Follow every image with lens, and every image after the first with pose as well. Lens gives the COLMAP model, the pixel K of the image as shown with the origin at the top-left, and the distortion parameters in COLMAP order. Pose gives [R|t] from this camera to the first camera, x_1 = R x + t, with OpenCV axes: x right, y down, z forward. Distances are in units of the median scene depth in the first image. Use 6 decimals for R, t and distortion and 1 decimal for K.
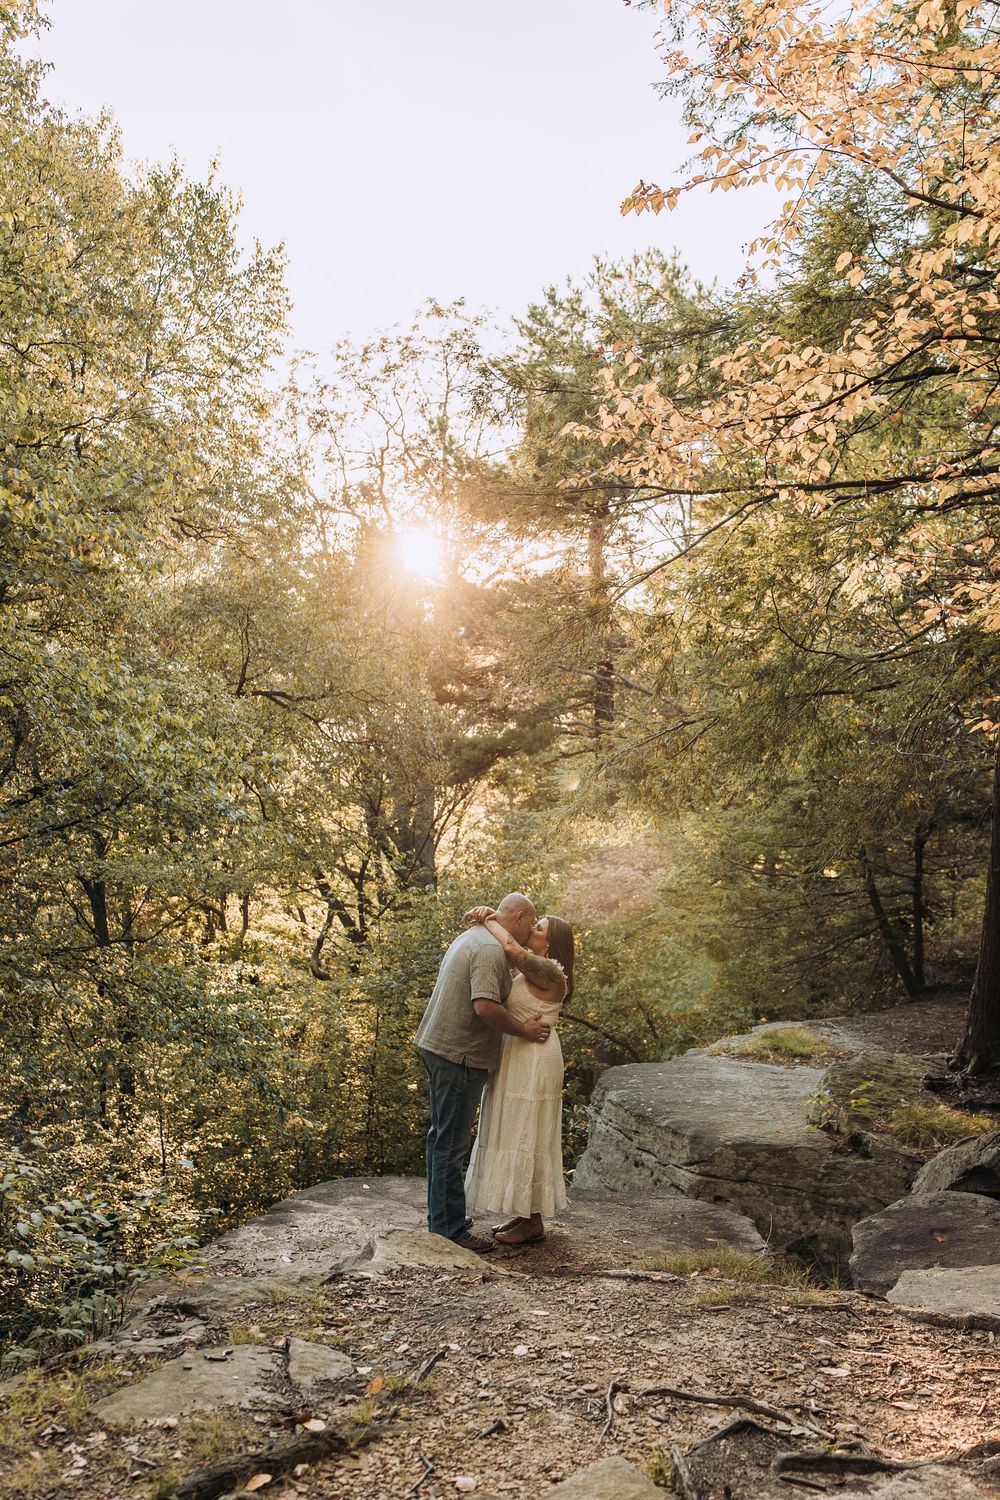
lens RADIAL K [[1638.5, 0, 498.6], [0, 1638.5, 701.1], [0, 0, 1]] dist [0.014926, 0.001496]
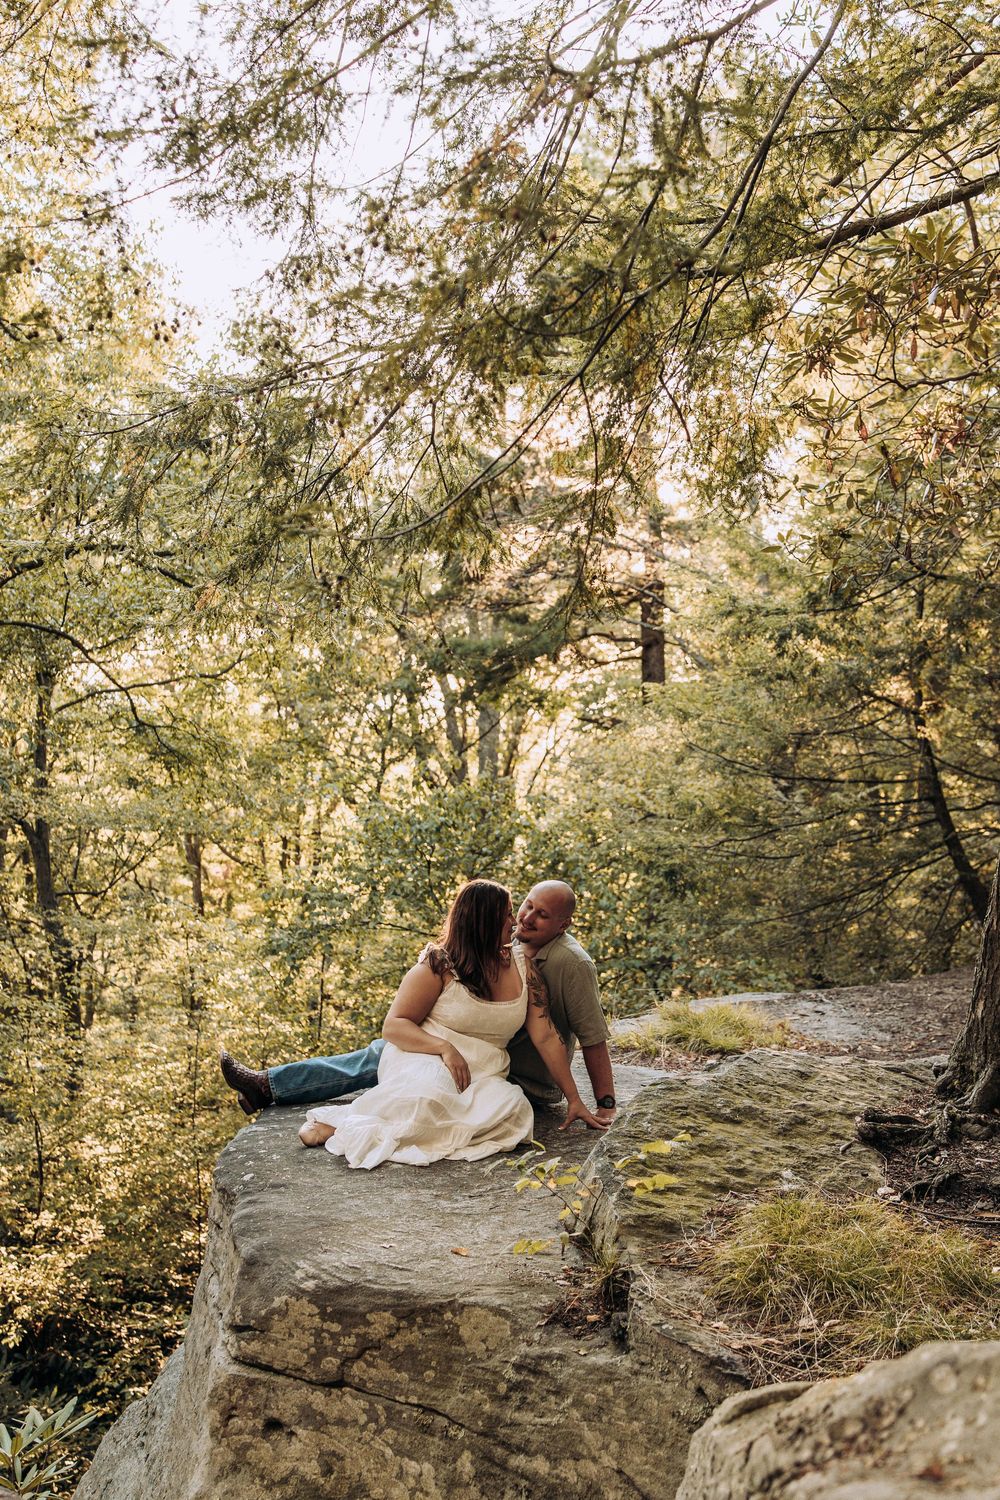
lens RADIAL K [[1557.9, 0, 506.6], [0, 1557.9, 734.2], [0, 0, 1]] dist [0.017936, -0.008838]
pose [[0.992323, -0.015583, -0.122691, 0.202256], [0.018961, 0.999471, 0.026410, 0.106698], [0.122215, -0.028534, 0.992093, 0.536492]]
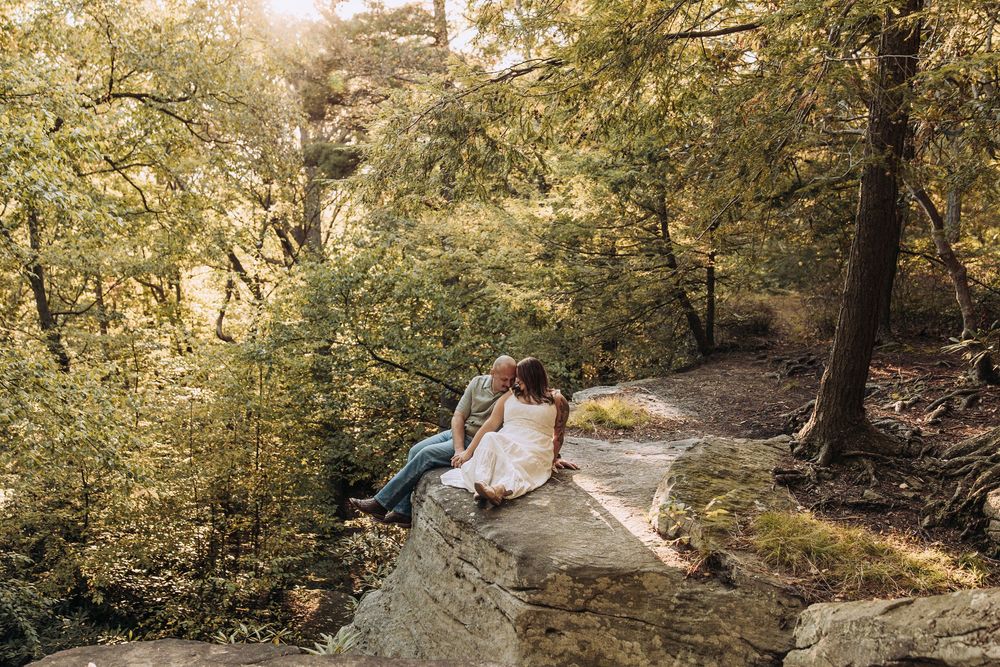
lens RADIAL K [[1054.4, 0, 461.8], [0, 1054.4, 364.9], [0, 0, 1]] dist [0.013689, -0.017406]
pose [[0.997648, -0.019633, 0.065681, 0.046359], [0.005738, 0.978665, 0.205381, 0.047755], [-0.068312, -0.204521, 0.976476, 0.421986]]
